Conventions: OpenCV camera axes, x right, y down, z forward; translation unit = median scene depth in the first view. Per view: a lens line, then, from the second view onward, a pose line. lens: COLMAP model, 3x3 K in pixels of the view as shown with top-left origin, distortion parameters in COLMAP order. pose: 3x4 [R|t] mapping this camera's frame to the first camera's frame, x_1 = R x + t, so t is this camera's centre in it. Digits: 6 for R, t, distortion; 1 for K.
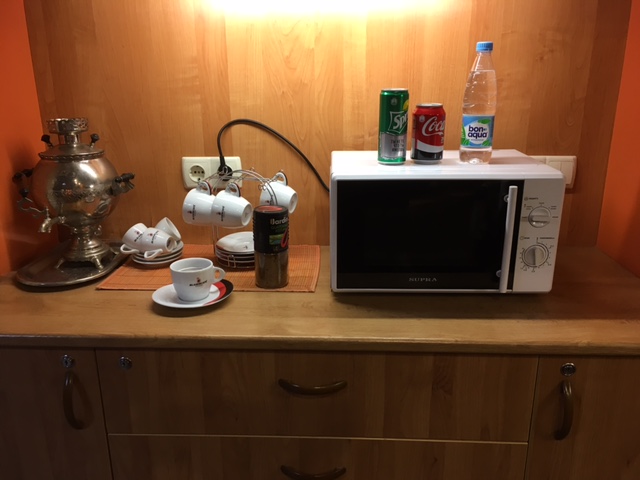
lens RADIAL K [[543.0, 0, 320.5], [0, 543.0, 238.0], [0, 0, 1]] dist [-0.001019, 0.000273]
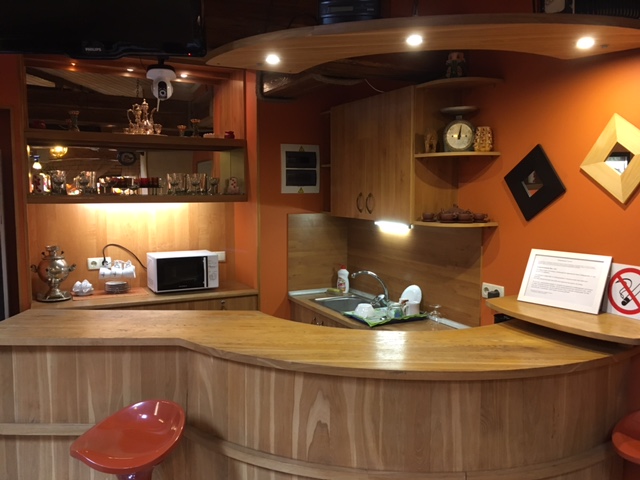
lens RADIAL K [[582.6, 0, 342.0], [0, 582.6, 254.8], [0, 0, 1]] dist [0.012920, -0.003913]
pose [[0.848688, -0.050325, 0.526494, -0.787127], [0.153348, 0.976116, -0.153890, 0.534561], [-0.506175, 0.211341, 0.836135, -2.346023]]
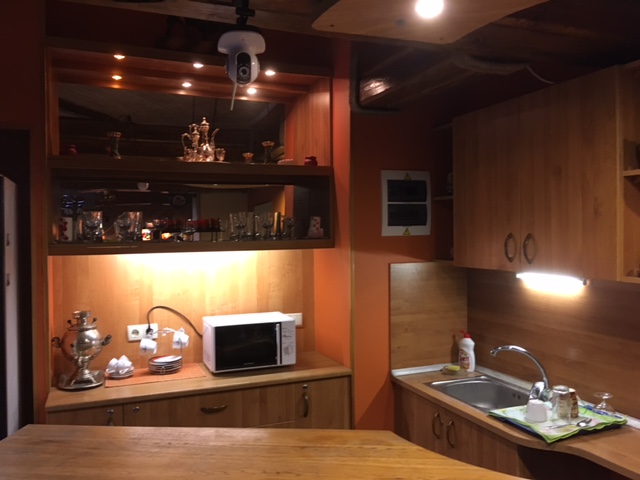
lens RADIAL K [[543.0, 0, 320.5], [0, 543.0, 238.0], [0, 0, 1]] dist [-0.001019, 0.000273]
pose [[0.893564, -0.011185, 0.448797, -0.575907], [0.145059, 0.953258, -0.265060, 0.210264], [-0.424855, 0.301950, 0.853419, -1.325027]]
